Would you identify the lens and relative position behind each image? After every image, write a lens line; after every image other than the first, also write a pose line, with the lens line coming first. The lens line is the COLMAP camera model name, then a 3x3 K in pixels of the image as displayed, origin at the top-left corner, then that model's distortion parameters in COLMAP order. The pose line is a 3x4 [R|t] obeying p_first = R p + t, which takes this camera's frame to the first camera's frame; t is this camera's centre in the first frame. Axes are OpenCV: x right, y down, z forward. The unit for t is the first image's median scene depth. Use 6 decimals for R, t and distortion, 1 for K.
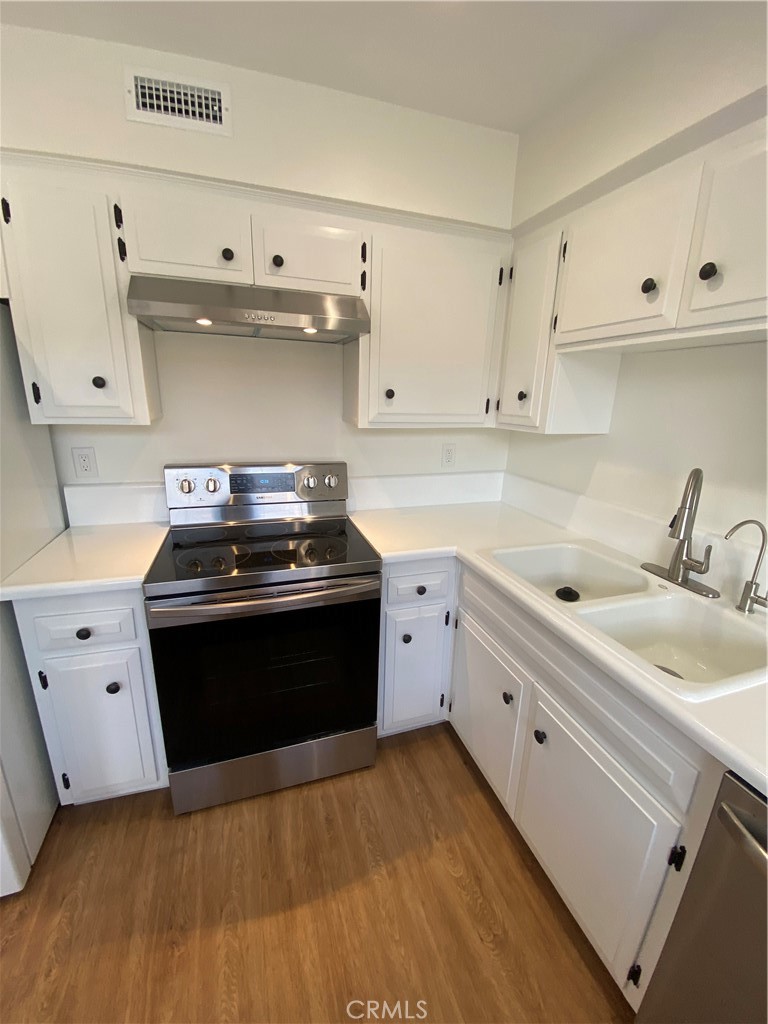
lens RADIAL K [[416.5, 0, 381.9], [0, 416.5, 513.5], [0, 0, 1]] dist [0.008135, -0.012726]
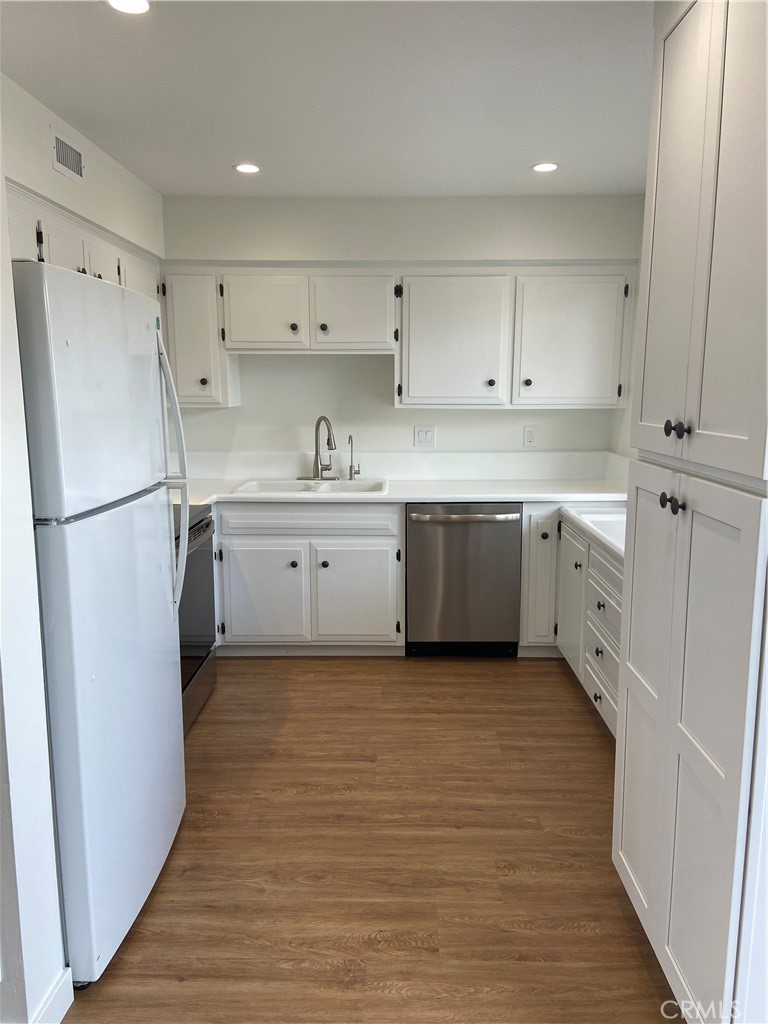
lens RADIAL K [[764.2, 0, 386.5], [0, 764.2, 513.5], [0, 0, 1]] dist [0.066171, -0.012597]
pose [[0.331260, -0.187913, 0.924638, -2.354336], [0.263758, 0.959342, 0.100472, 0.048153], [-0.905924, 0.210598, 0.367355, -0.478269]]
